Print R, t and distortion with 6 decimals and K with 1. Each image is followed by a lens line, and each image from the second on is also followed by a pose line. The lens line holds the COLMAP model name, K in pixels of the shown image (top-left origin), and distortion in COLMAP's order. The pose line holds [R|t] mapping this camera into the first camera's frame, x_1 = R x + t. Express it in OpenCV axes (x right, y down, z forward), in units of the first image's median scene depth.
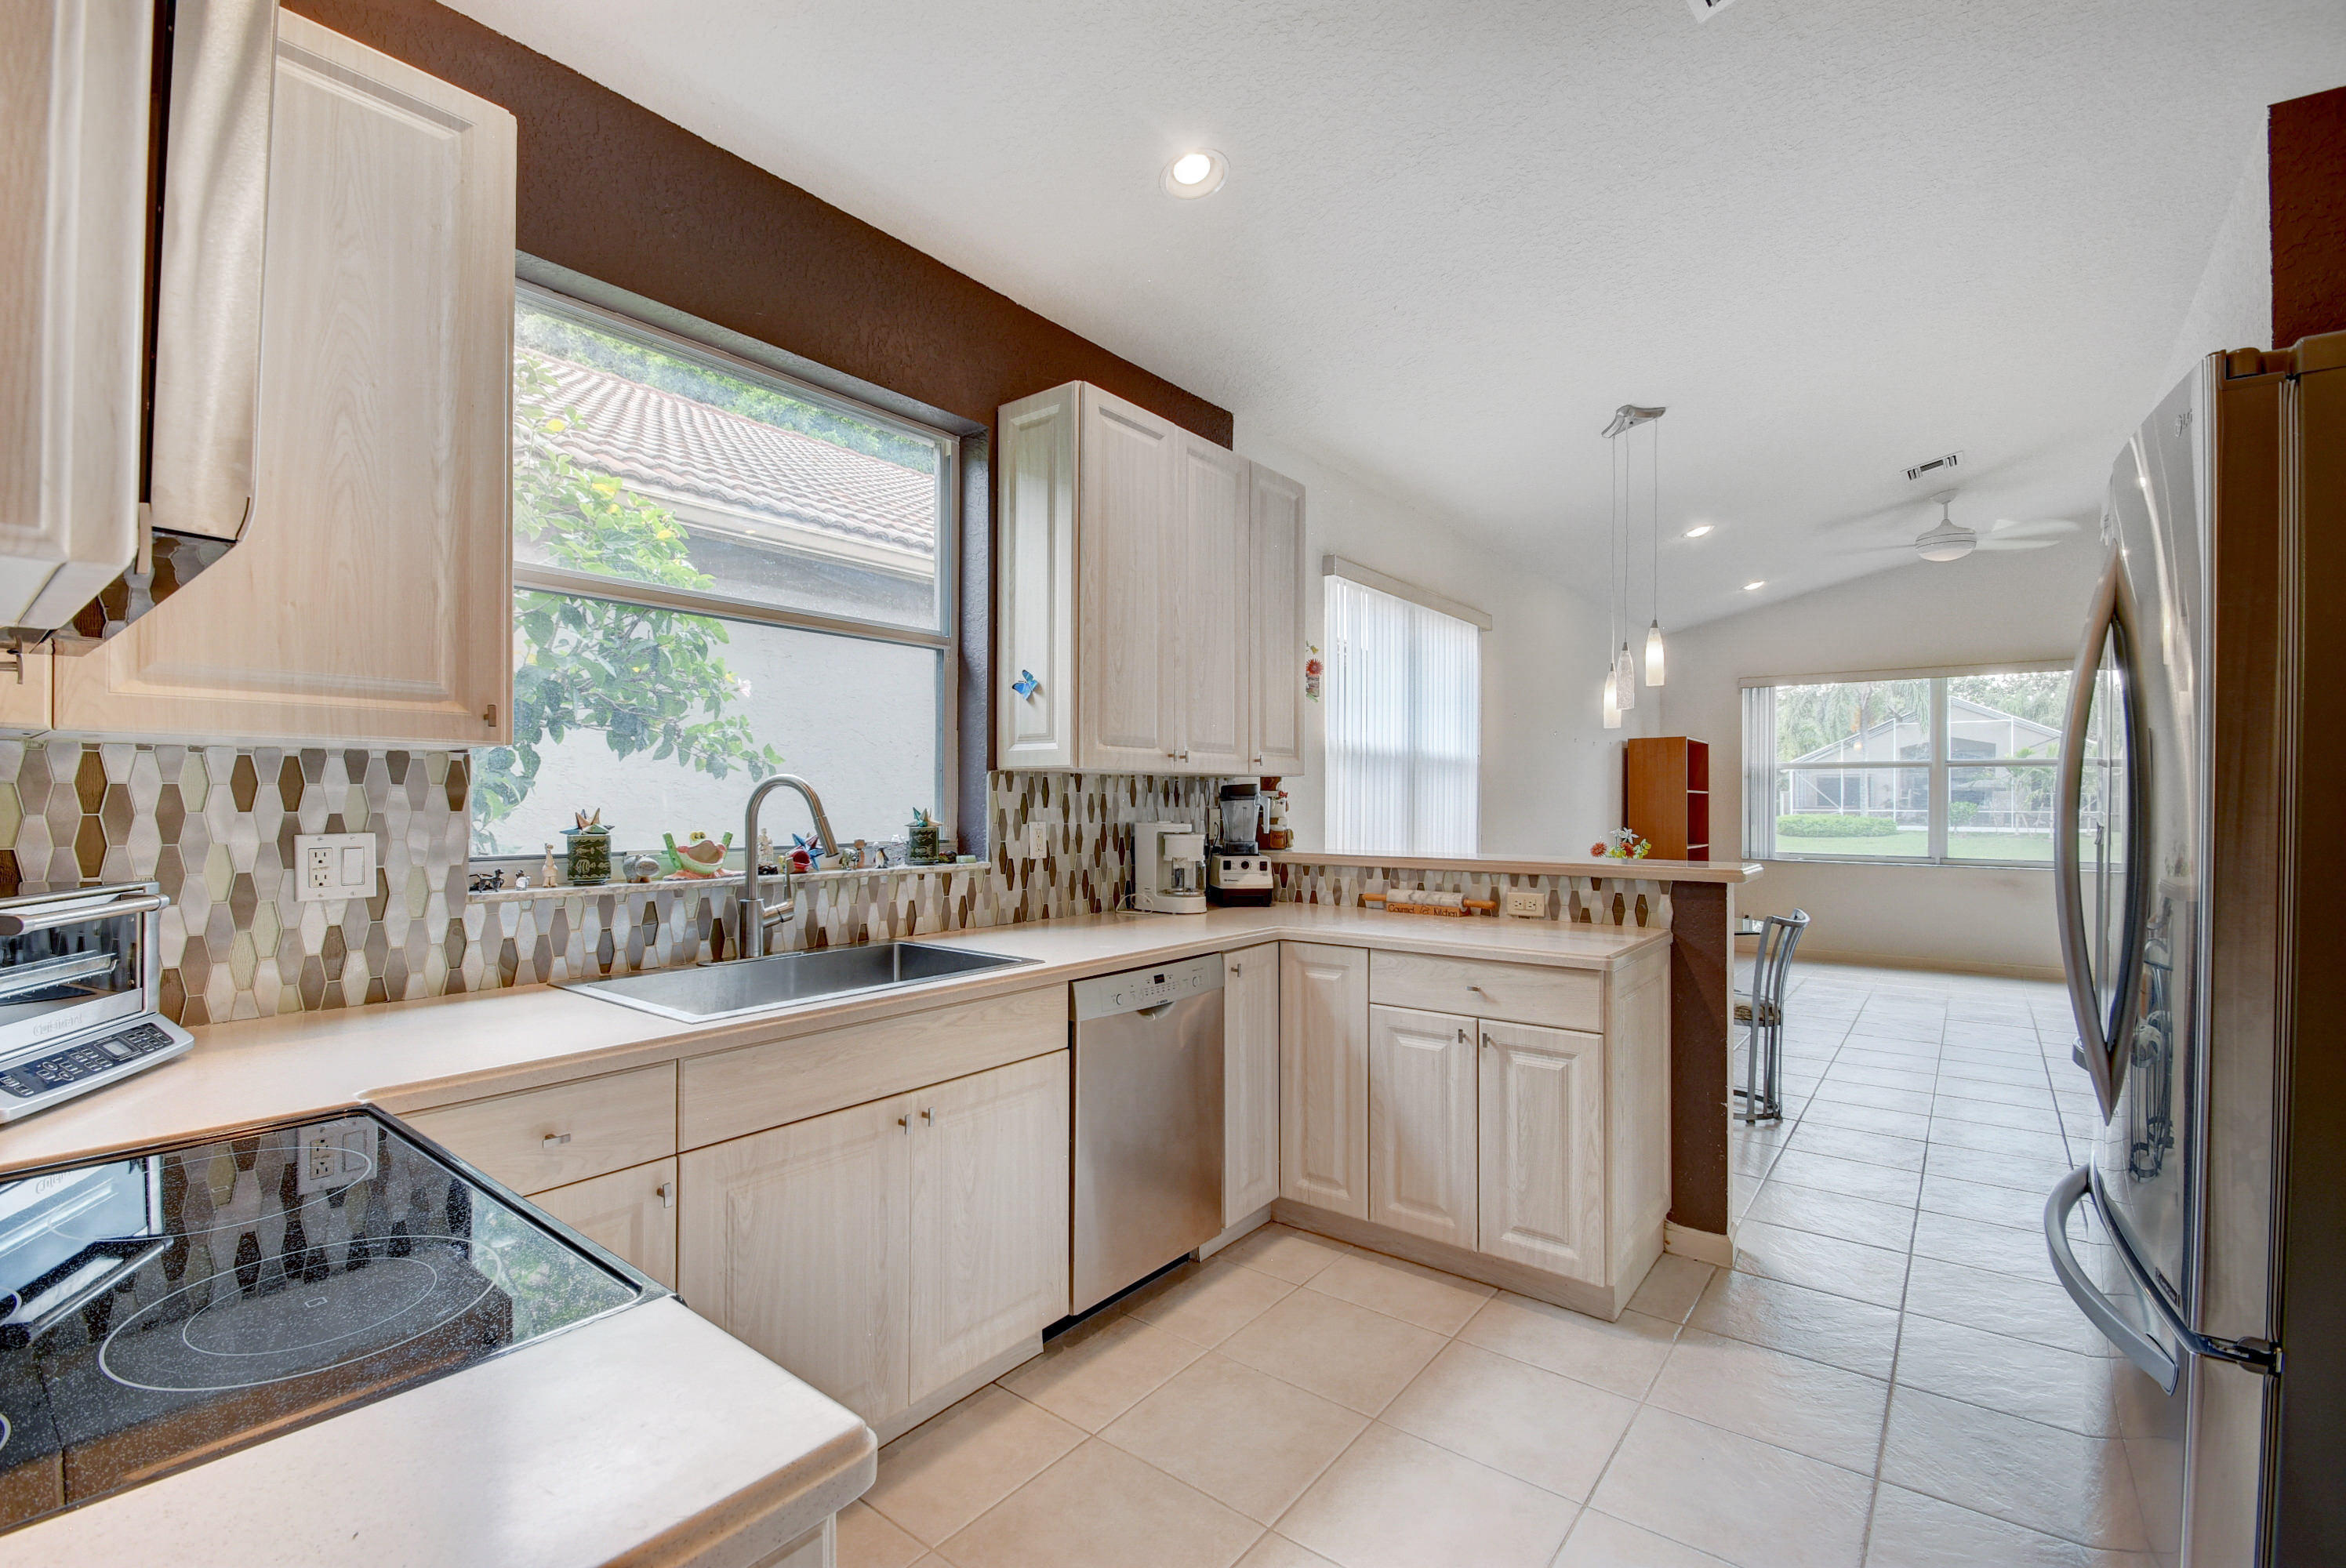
lens RADIAL K [[1038.3, 0, 1131.9], [0, 1038.3, 797.9], [0, 0, 1]] dist [0.022585, -0.023529]
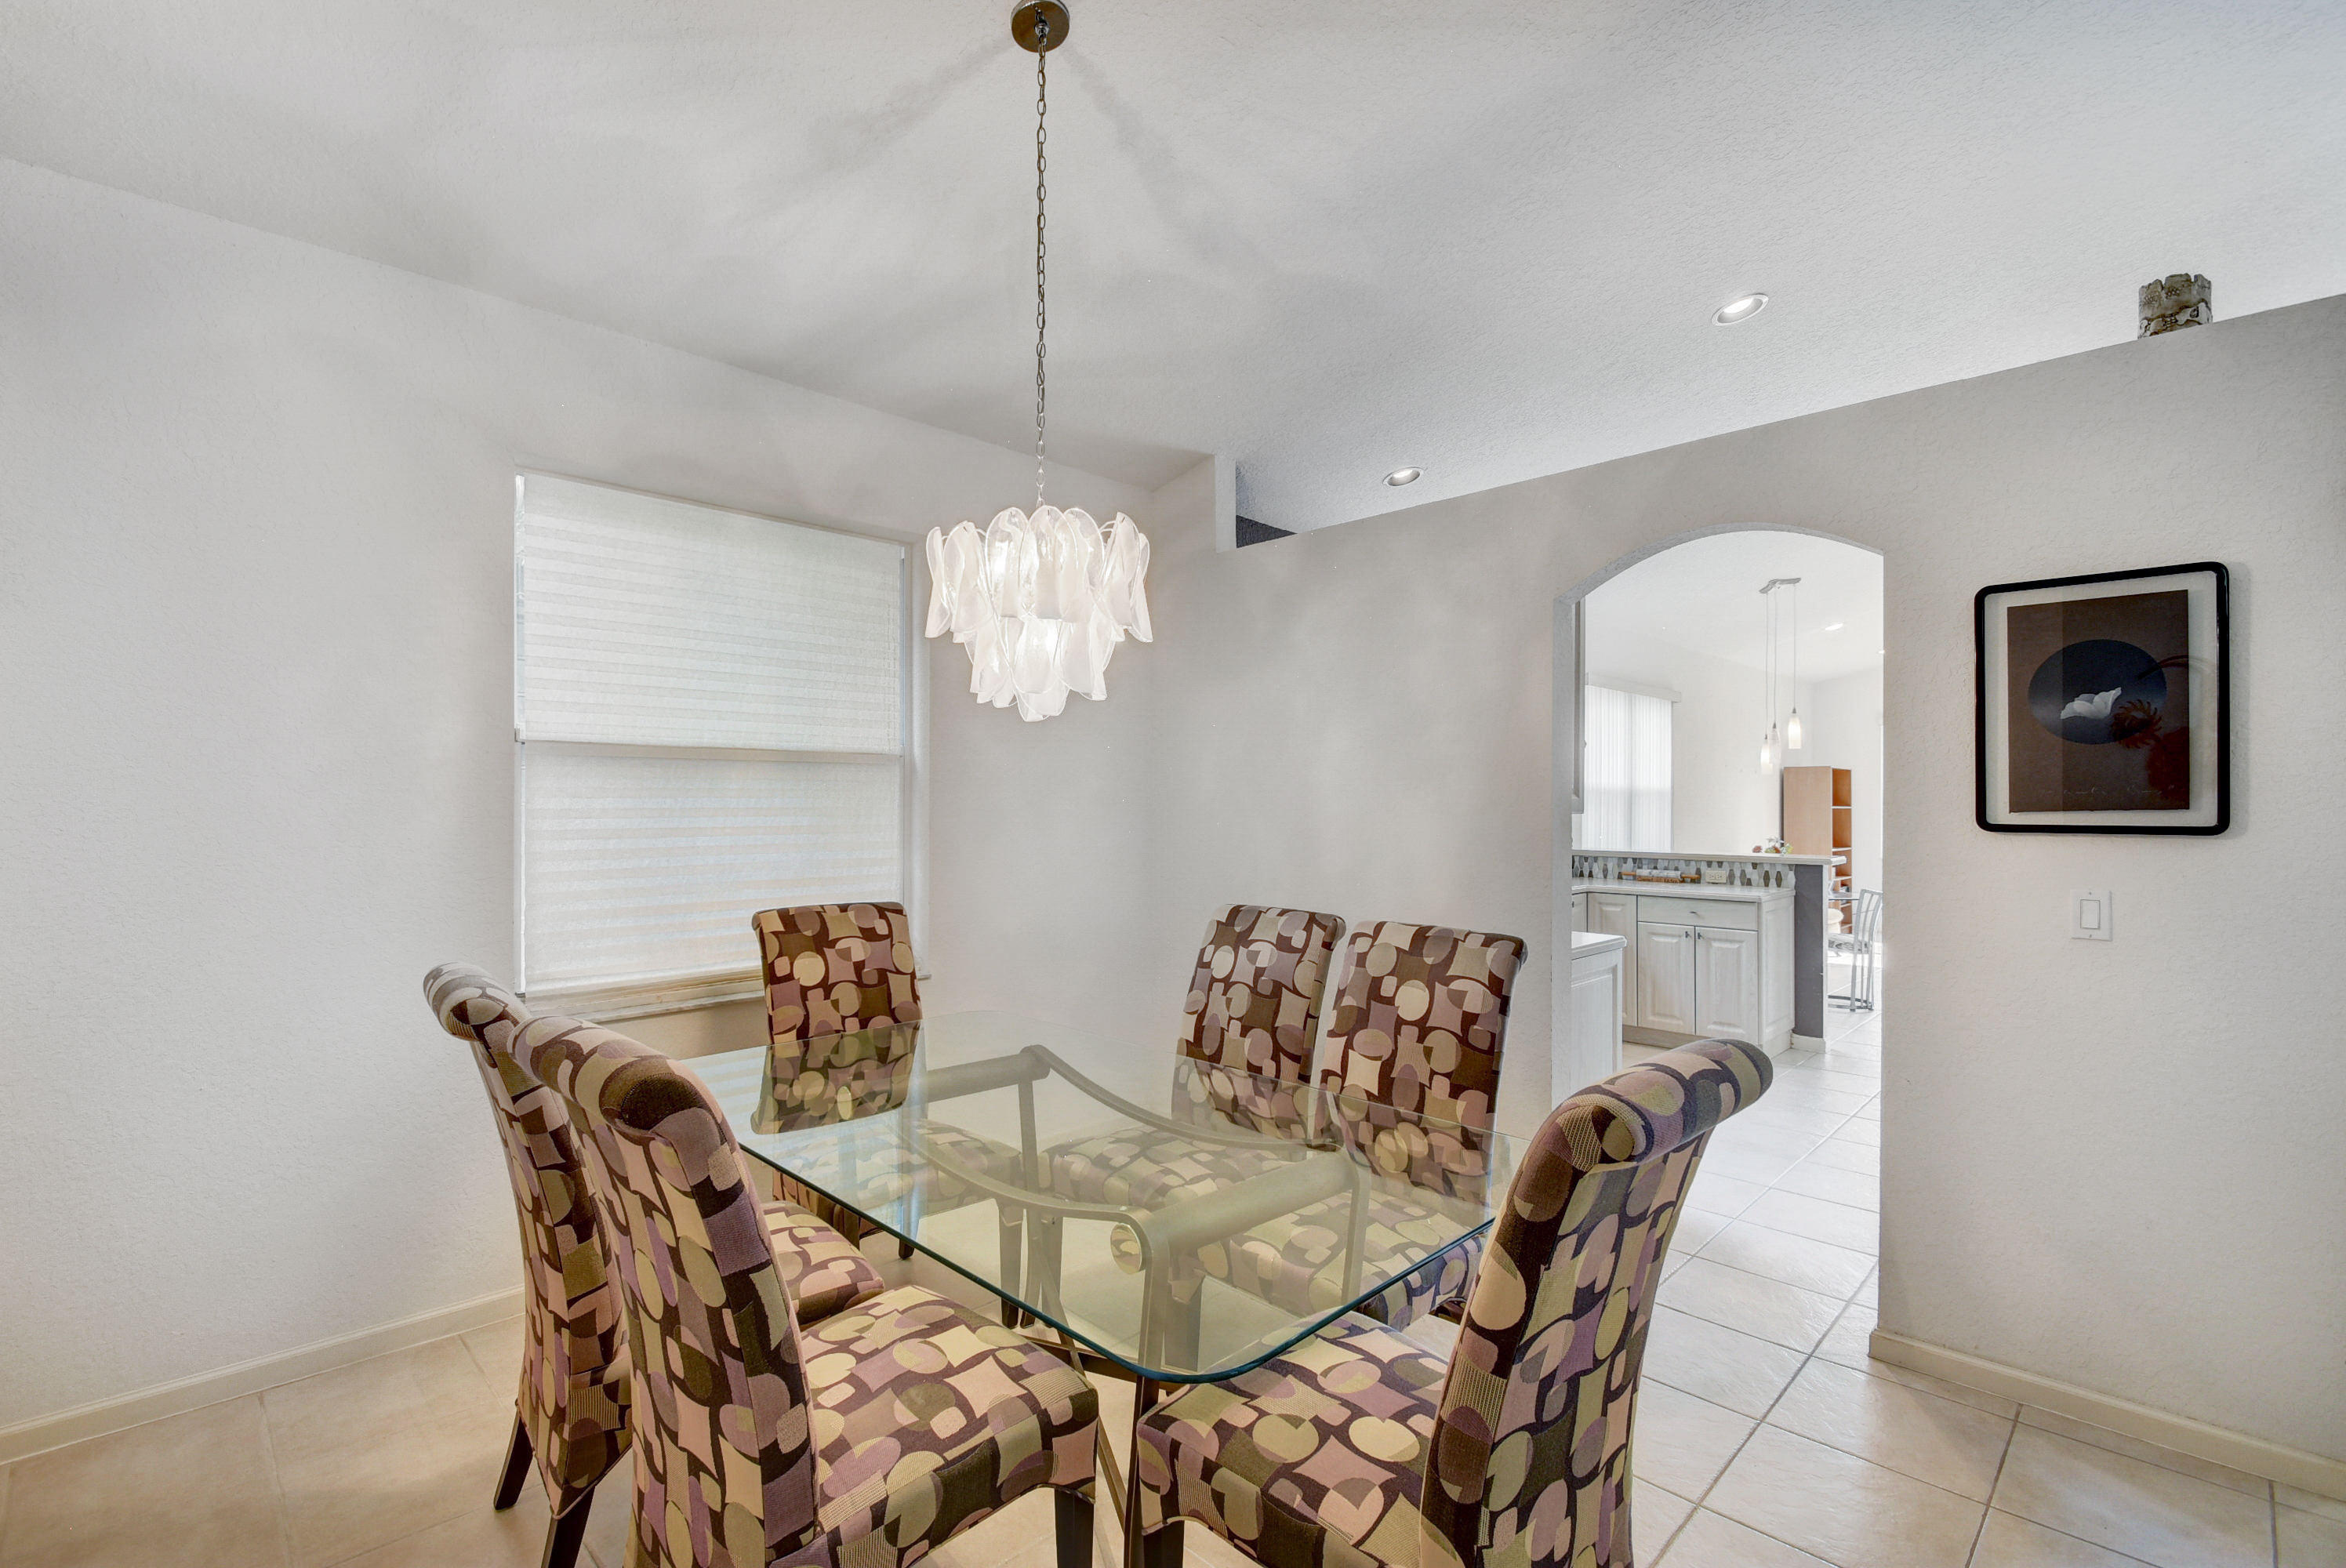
lens RADIAL K [[1038.3, 0, 1131.9], [0, 1038.3, 797.9], [0, 0, 1]] dist [0.022585, -0.023529]
pose [[0.992165, -0.001162, -0.124929, -0.443471], [0.001368, 0.999998, 0.001569, -0.047094], [0.124927, -0.001728, 0.992164, -1.029249]]
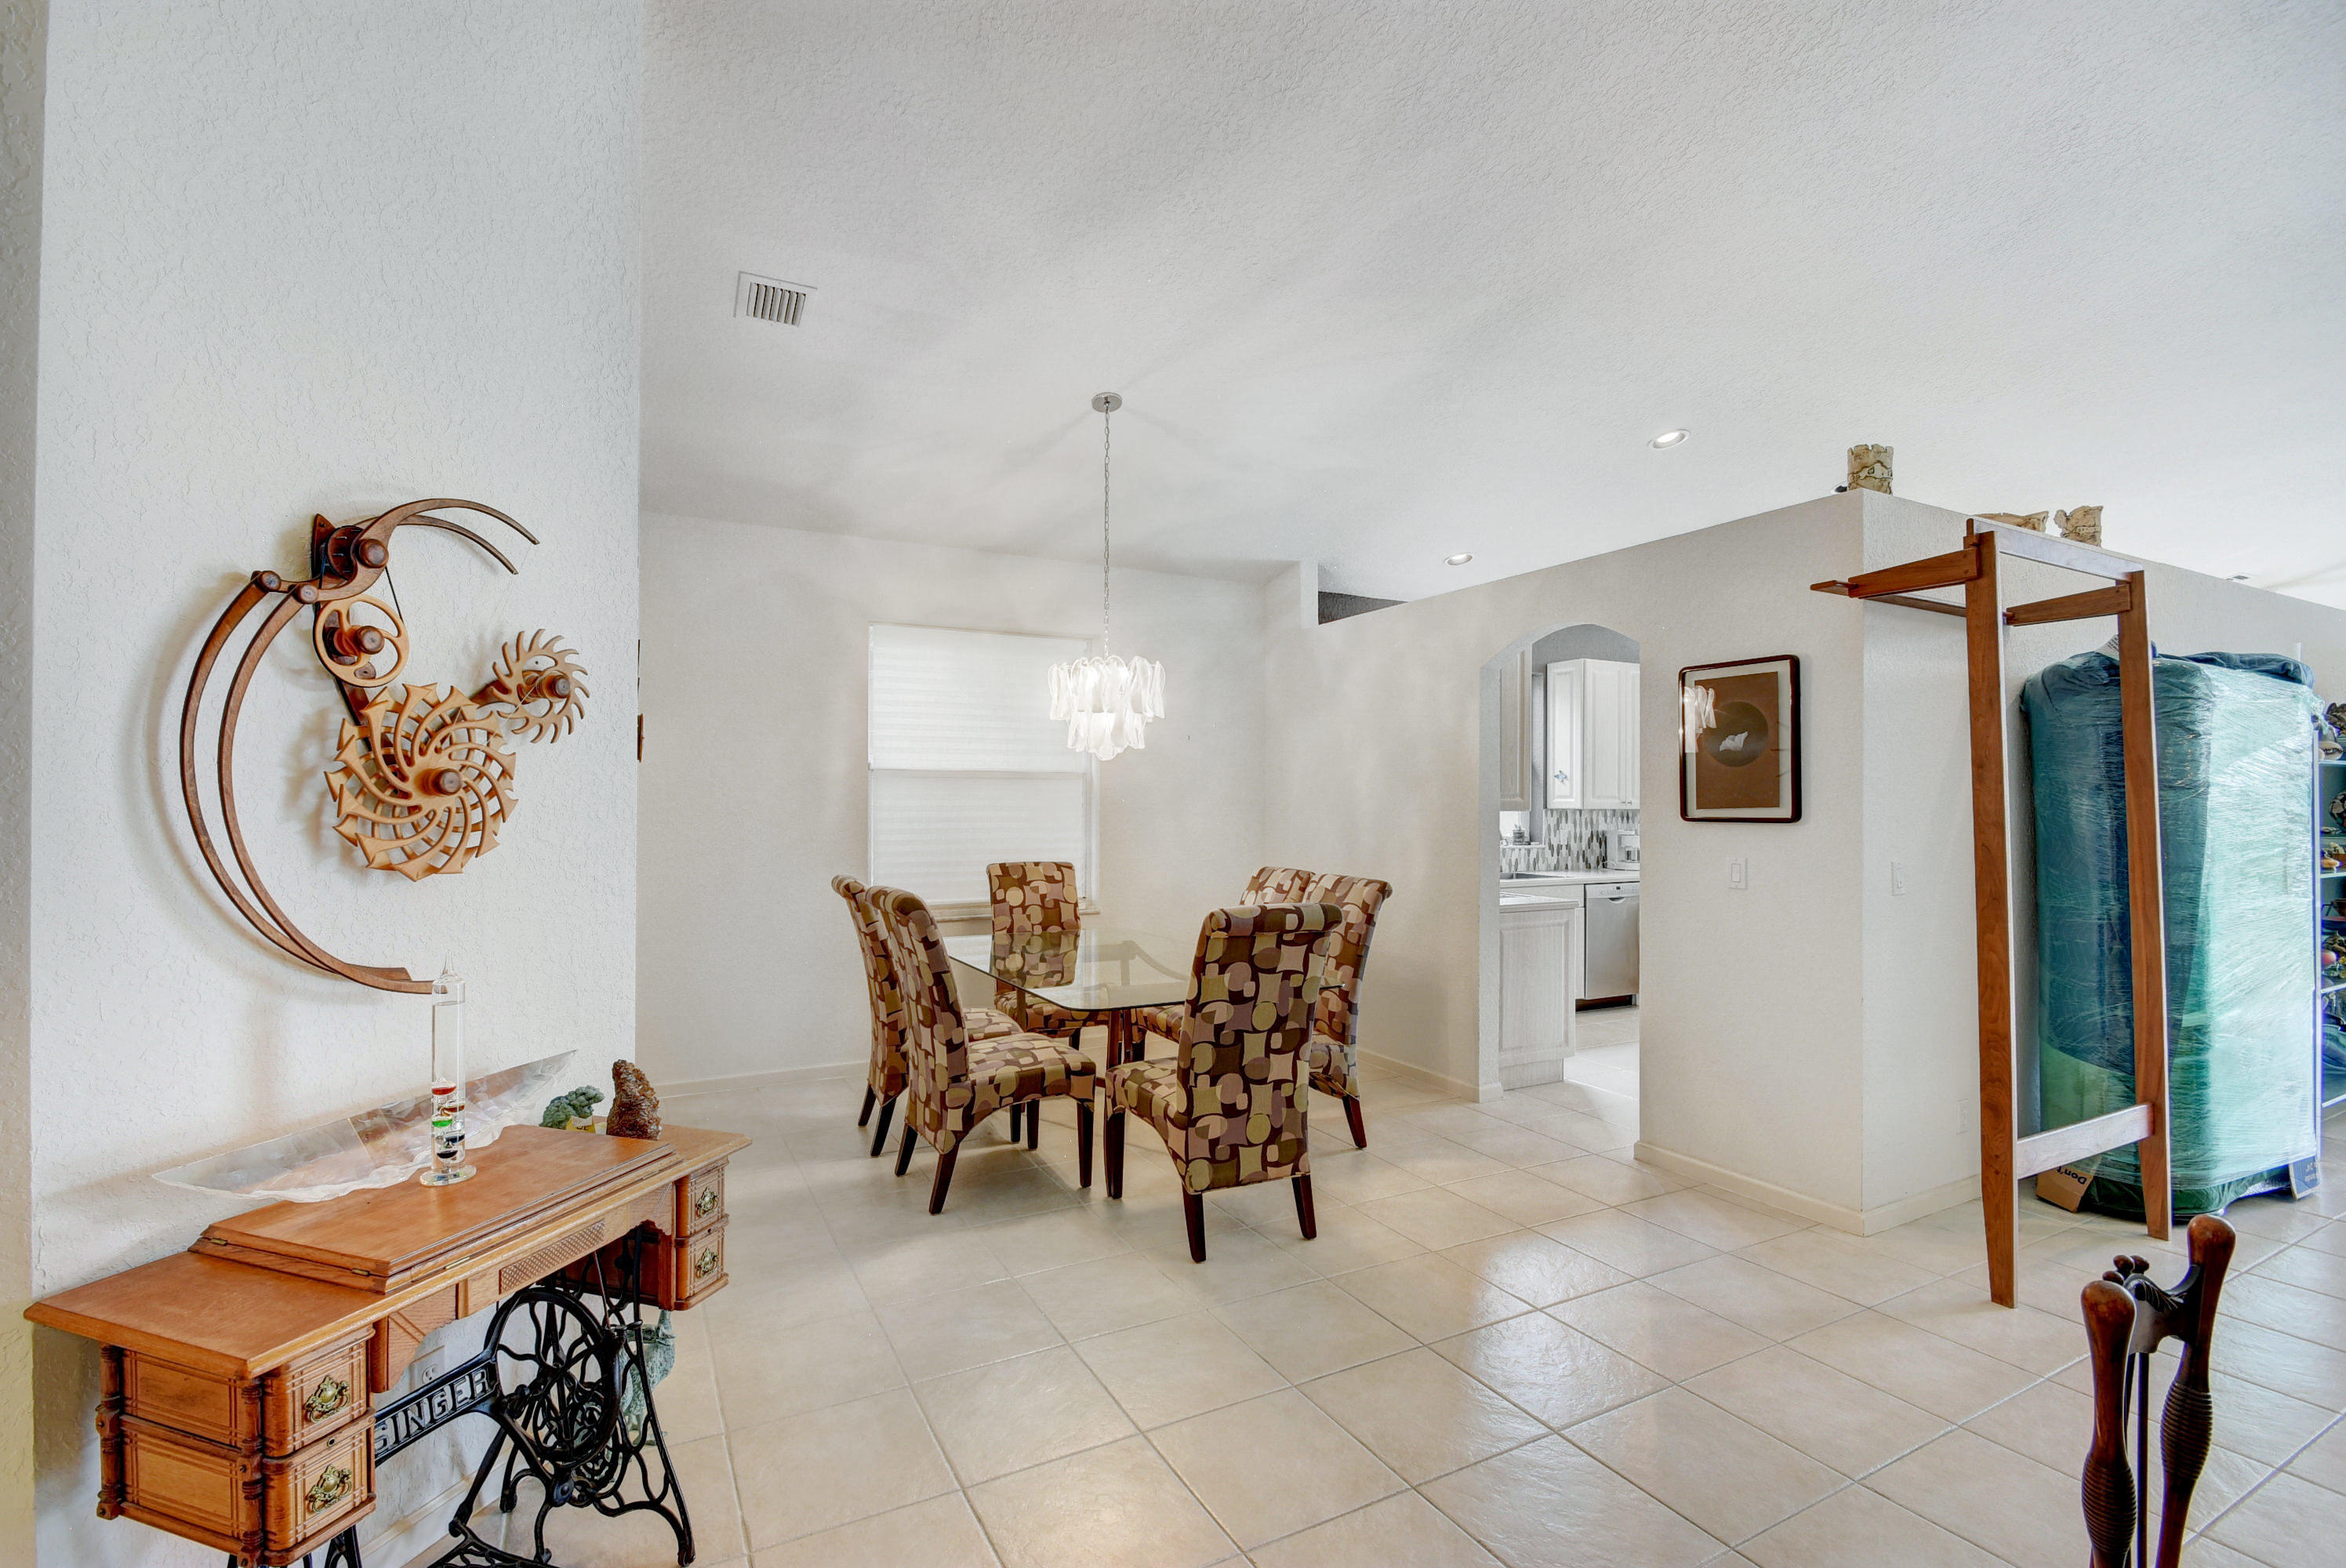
lens RADIAL K [[1038.3, 0, 1131.9], [0, 1038.3, 797.9], [0, 0, 1]] dist [0.022585, -0.023529]
pose [[0.914582, -0.002511, -0.404393, -0.026085], [0.002287, 0.999997, -0.001038, -0.047782], [0.404394, 0.000024, 0.914585, -1.554183]]
